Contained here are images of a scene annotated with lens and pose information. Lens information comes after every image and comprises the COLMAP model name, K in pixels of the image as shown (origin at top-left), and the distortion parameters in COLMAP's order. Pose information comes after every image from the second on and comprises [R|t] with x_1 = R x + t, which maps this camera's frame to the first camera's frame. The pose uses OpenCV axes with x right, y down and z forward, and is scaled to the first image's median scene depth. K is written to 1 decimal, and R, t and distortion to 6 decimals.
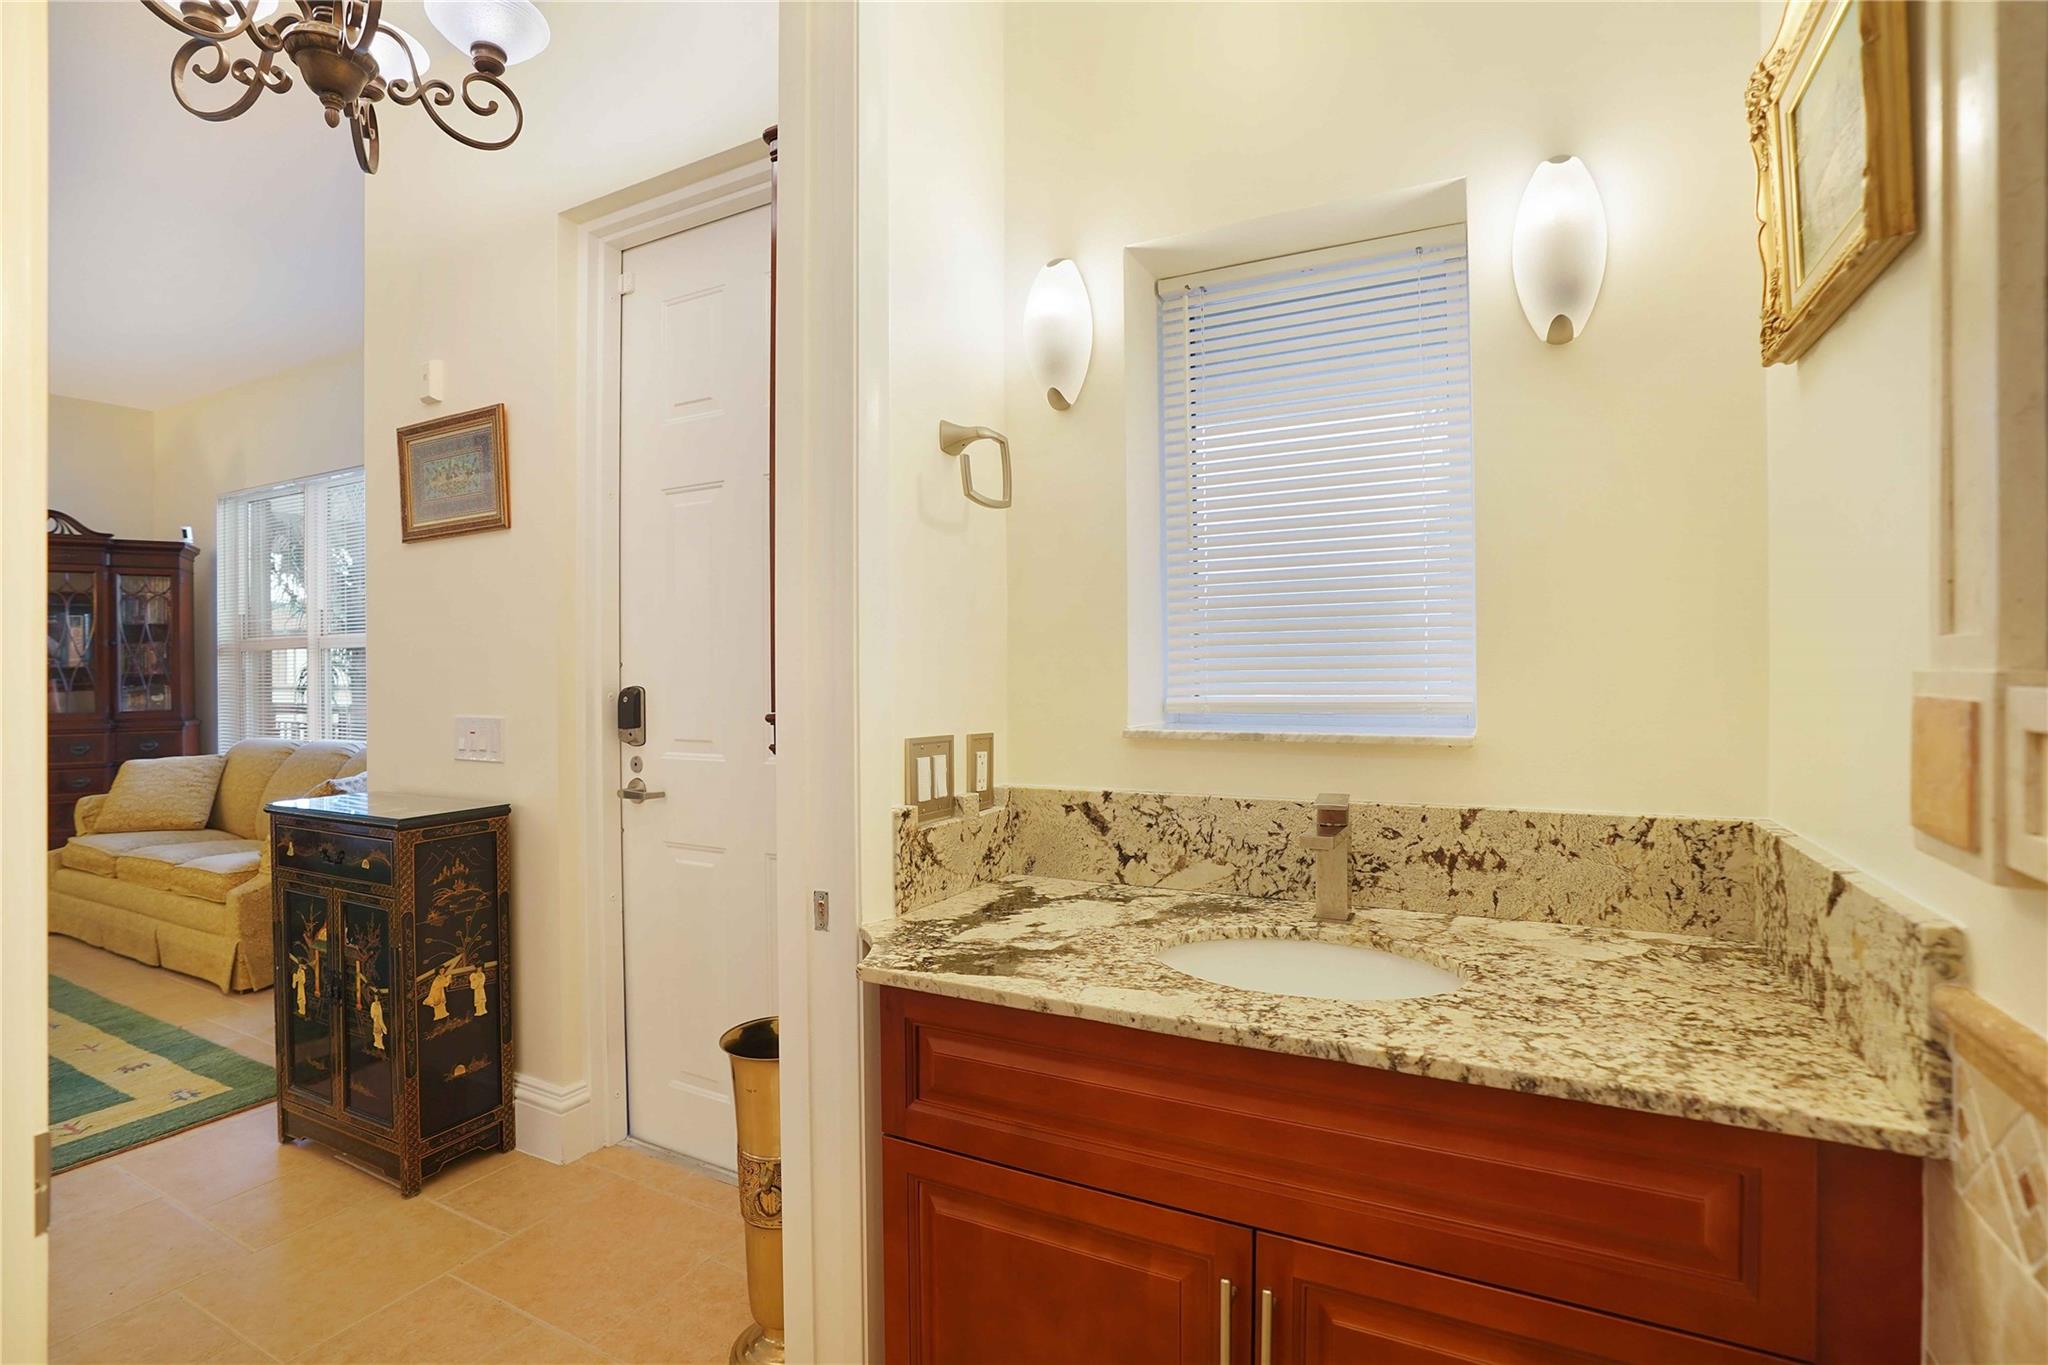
lens RADIAL K [[942.6, 0, 1019.5], [0, 942.6, 665.0], [0, 0, 1]] dist [-0.057644, 0.000151]
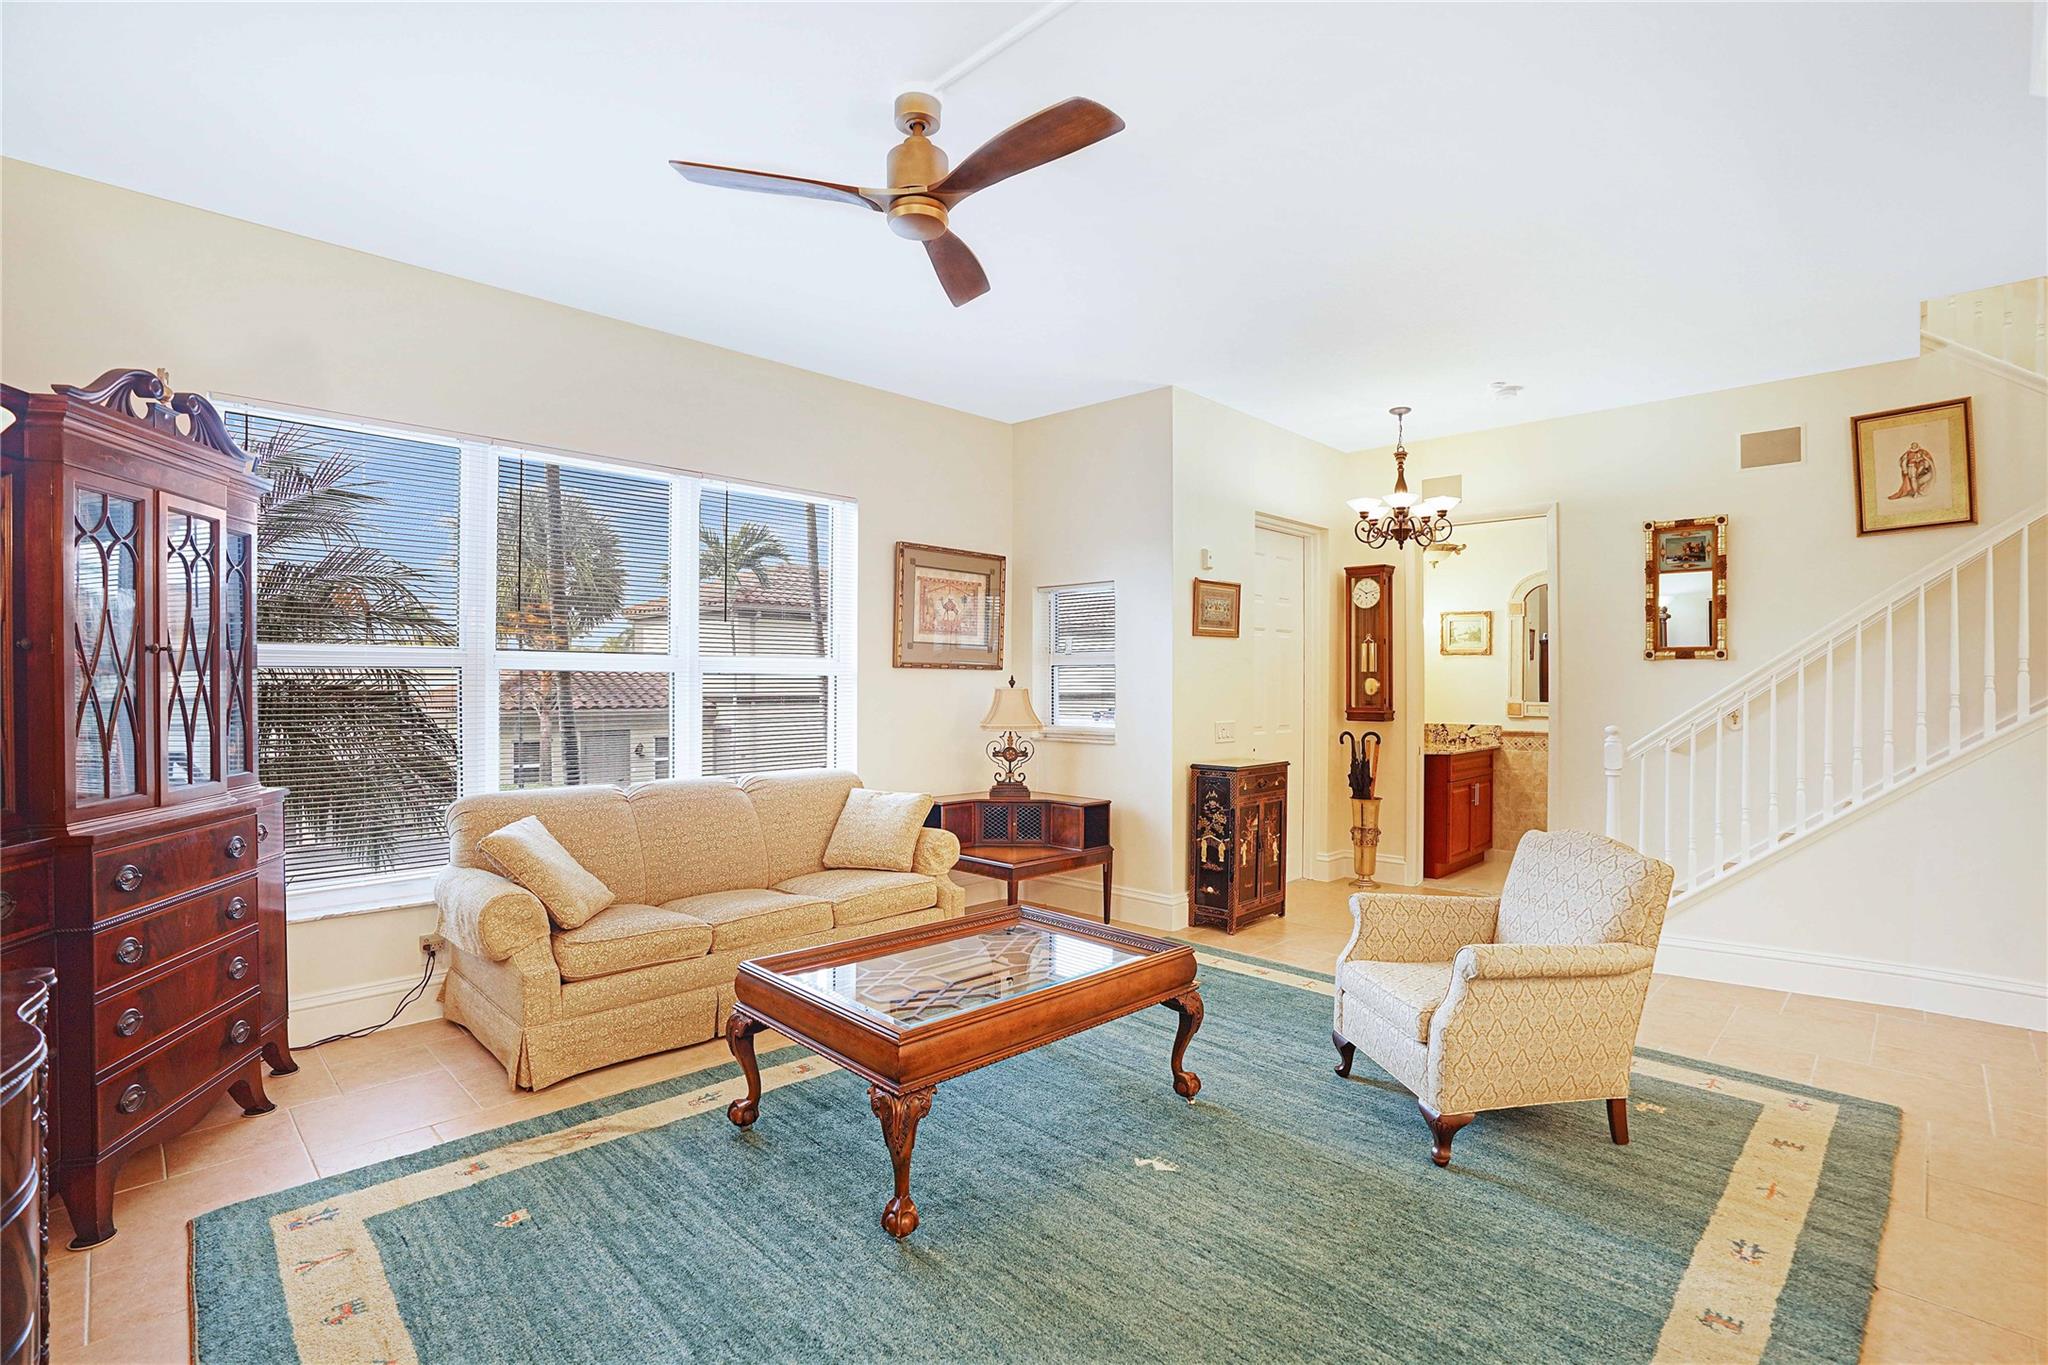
lens RADIAL K [[956.9, 0, 1024.0], [0, 956.9, 682.5], [0, 0, 1]] dist [-0.068970, 0.027889]
pose [[0.307193, 0.010506, 0.951589, -2.792413], [-0.014437, 0.999875, -0.006379, -0.016857], [-0.951538, -0.011779, 0.307307, 0.736105]]
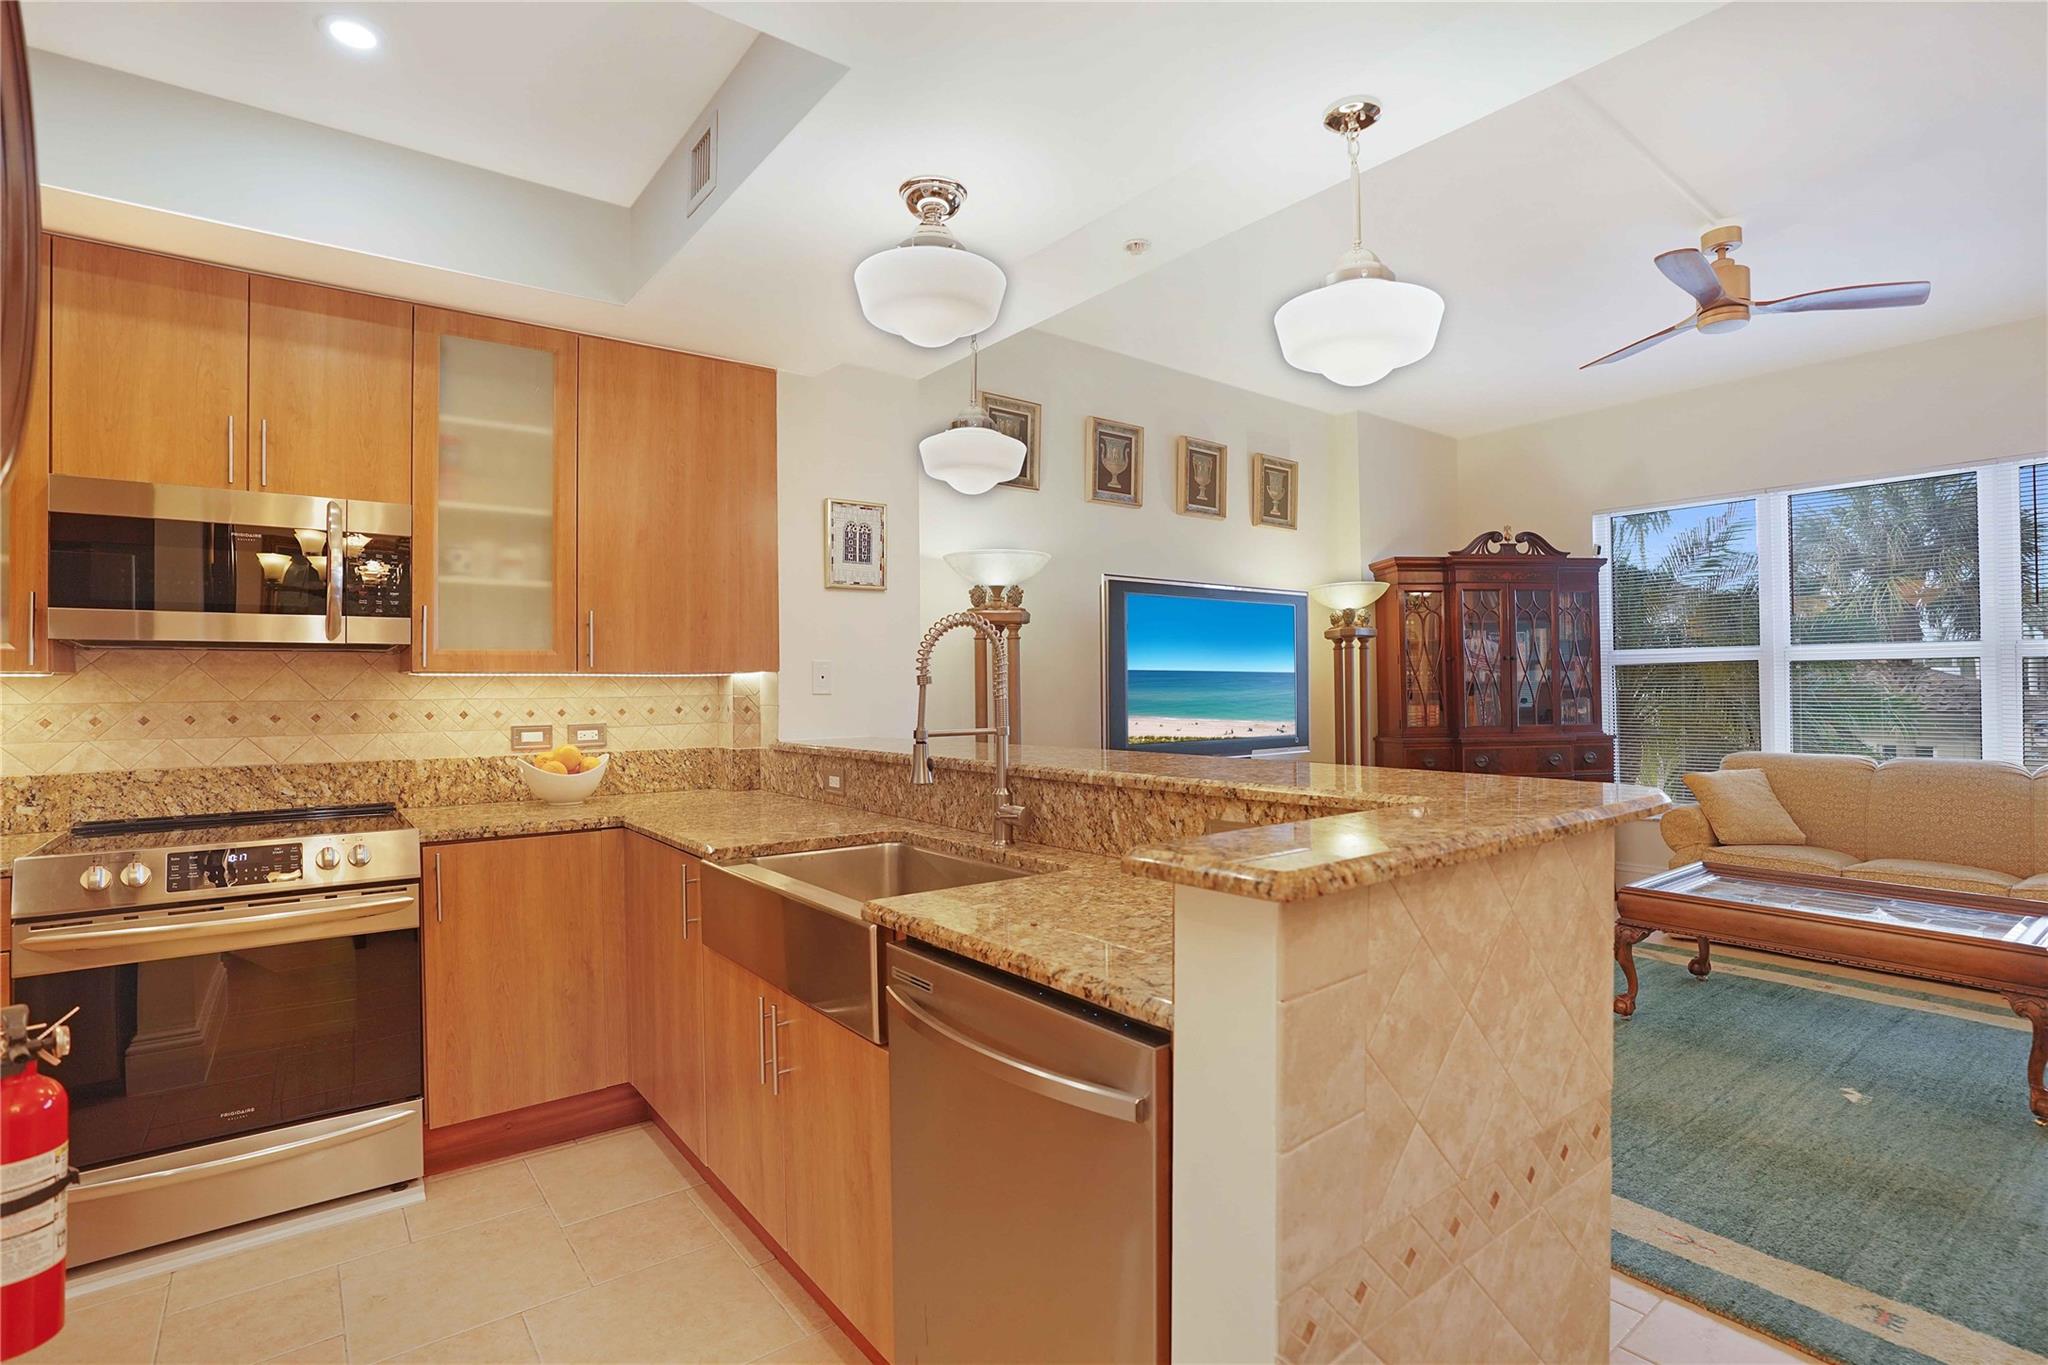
lens RADIAL K [[979.2, 0, 1028.5], [0, 979.2, 672.5], [0, 0, 1]] dist [-0.070649, 0.028655]
pose [[0.906458, -0.006594, -0.422243, -2.196232], [0.005584, 0.999978, -0.003627, -0.011146], [0.422258, 0.000930, 0.906475, -0.520625]]
